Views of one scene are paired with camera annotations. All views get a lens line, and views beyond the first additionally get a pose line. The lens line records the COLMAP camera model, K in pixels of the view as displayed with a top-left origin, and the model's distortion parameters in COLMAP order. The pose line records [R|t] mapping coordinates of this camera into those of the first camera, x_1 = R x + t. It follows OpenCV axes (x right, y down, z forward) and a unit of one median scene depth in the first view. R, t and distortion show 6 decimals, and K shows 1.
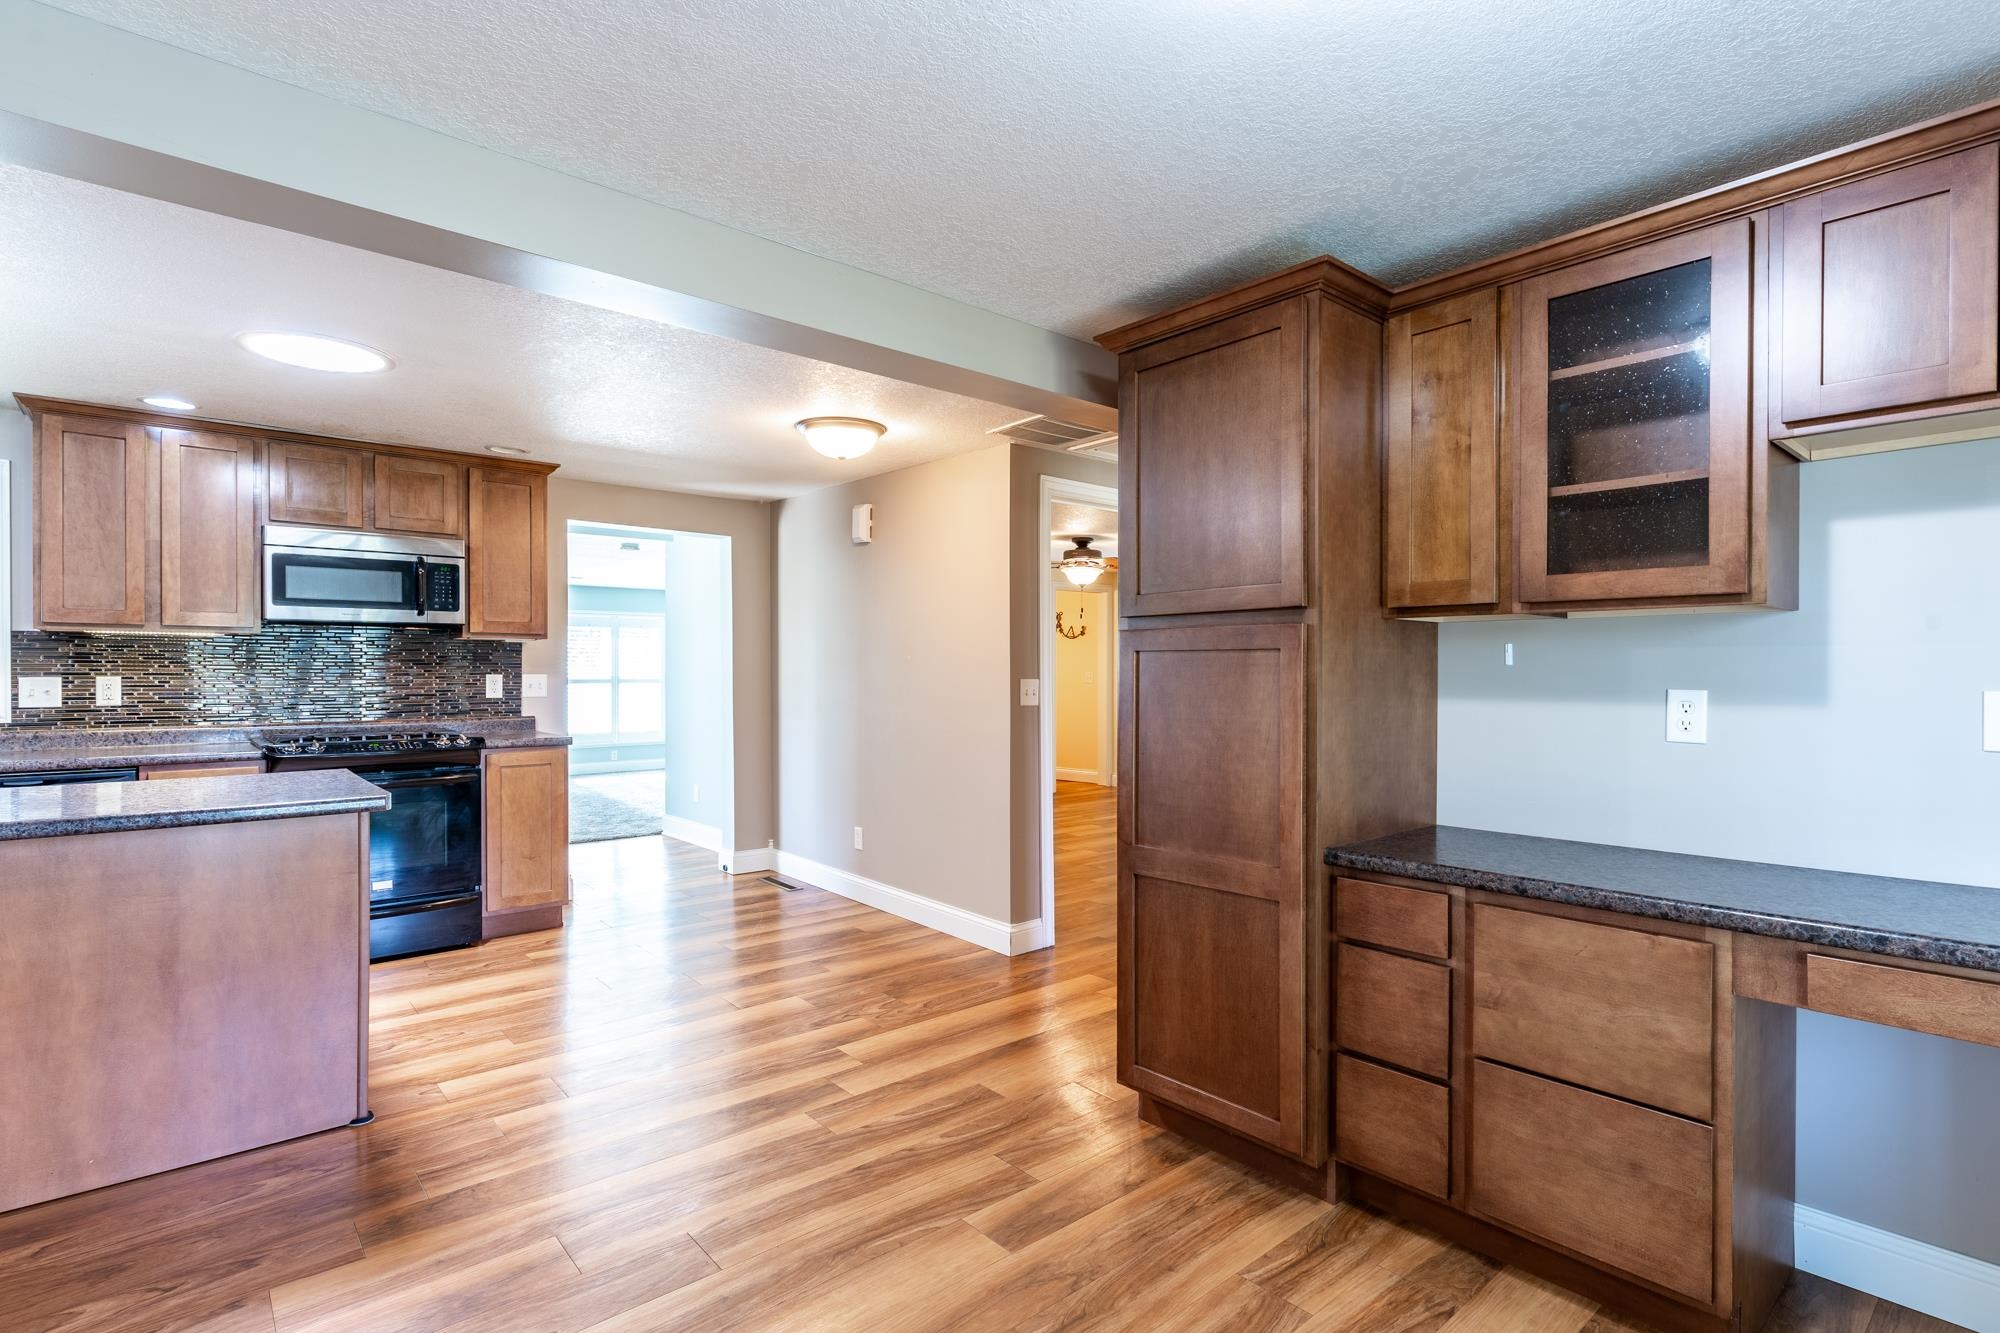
lens RADIAL K [[982.3, 0, 1000.0], [0, 982.3, 666.5], [0, 0, 1]] dist [0.000537, -0.000207]
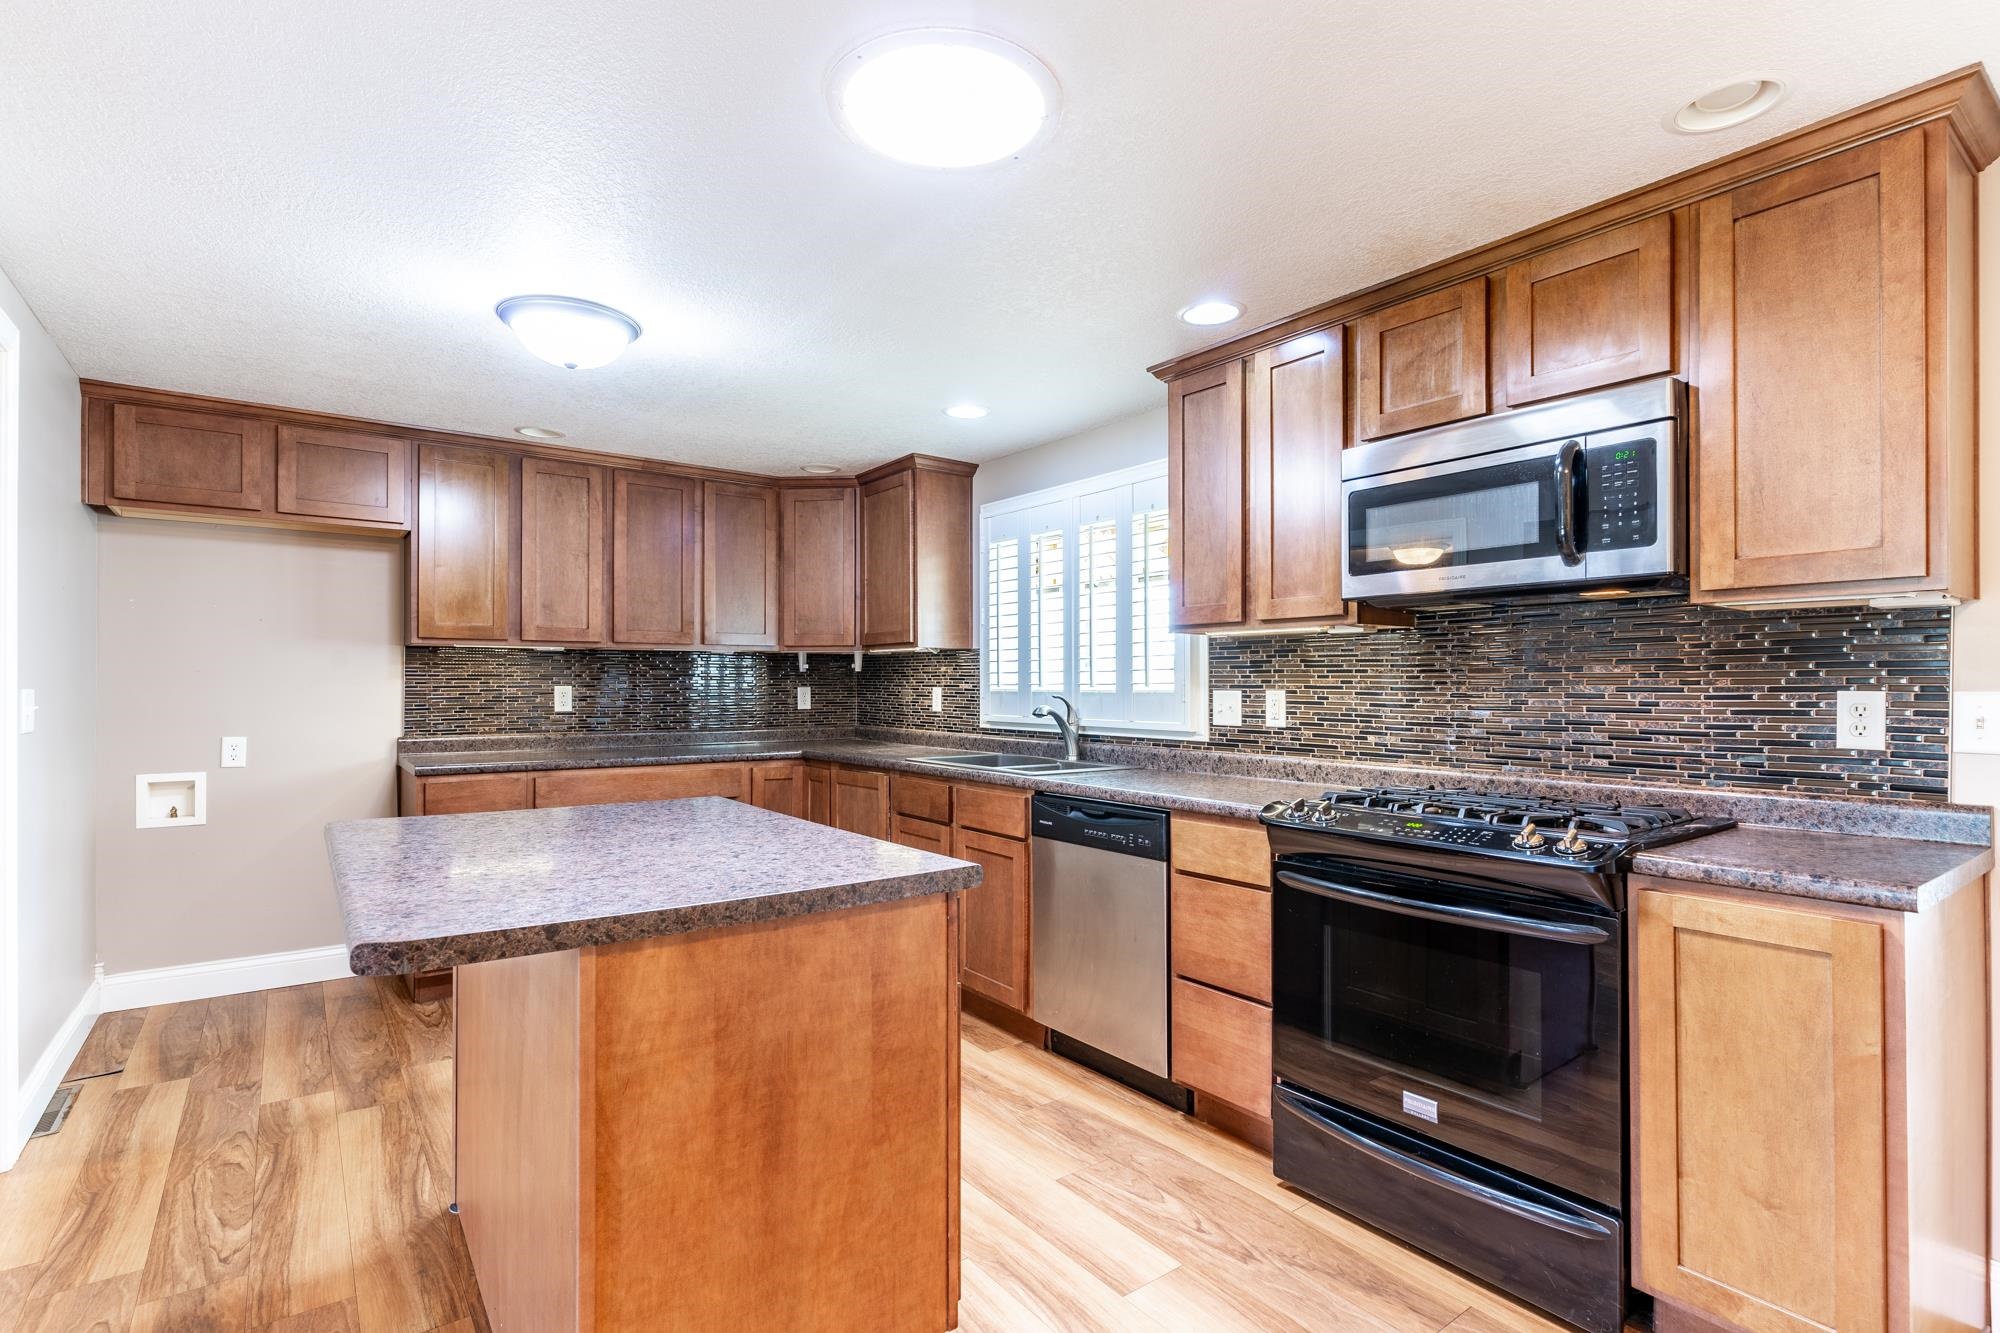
lens RADIAL K [[965.5, 0, 1003.9], [0, 965.5, 677.2], [0, 0, 1]] dist [0.002944, 0.000675]
pose [[-0.064766, -0.009004, -0.997860, -0.117687], [0.002179, 0.999956, -0.009164, 0.006515], [0.997898, -0.002768, -0.064743, 0.827444]]
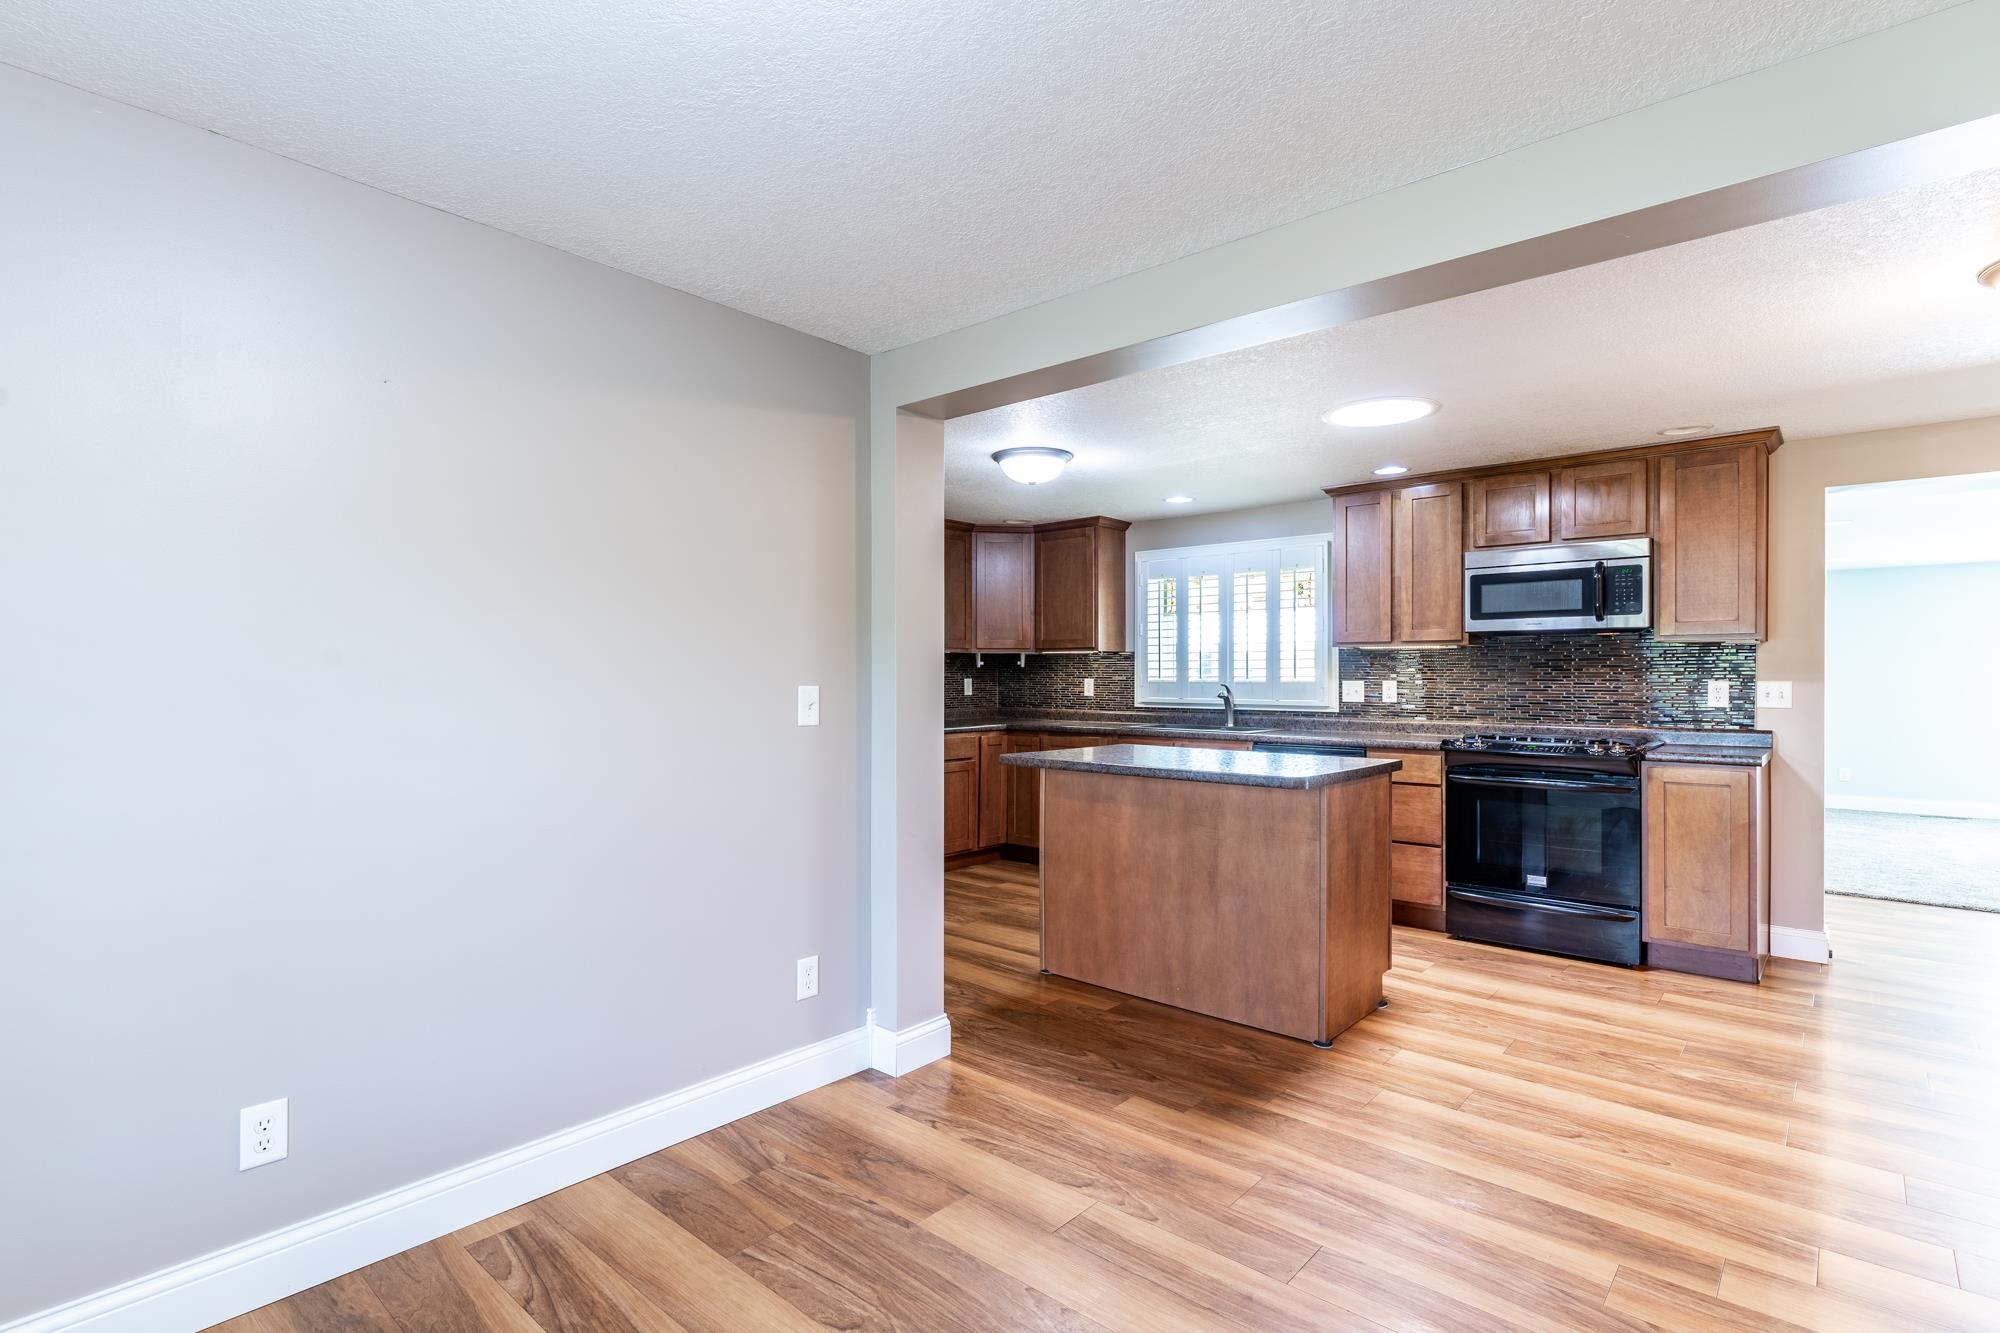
lens RADIAL K [[959.8, 0, 998.0], [0, 959.8, 677.3], [0, 0, 1]] dist [0.003214, 0.000570]
pose [[0.135105, 0.001661, -0.990830, 0.316019], [0.002288, 0.999995, 0.001989, 0.001911], [0.990829, -0.002536, 0.135100, 0.292304]]
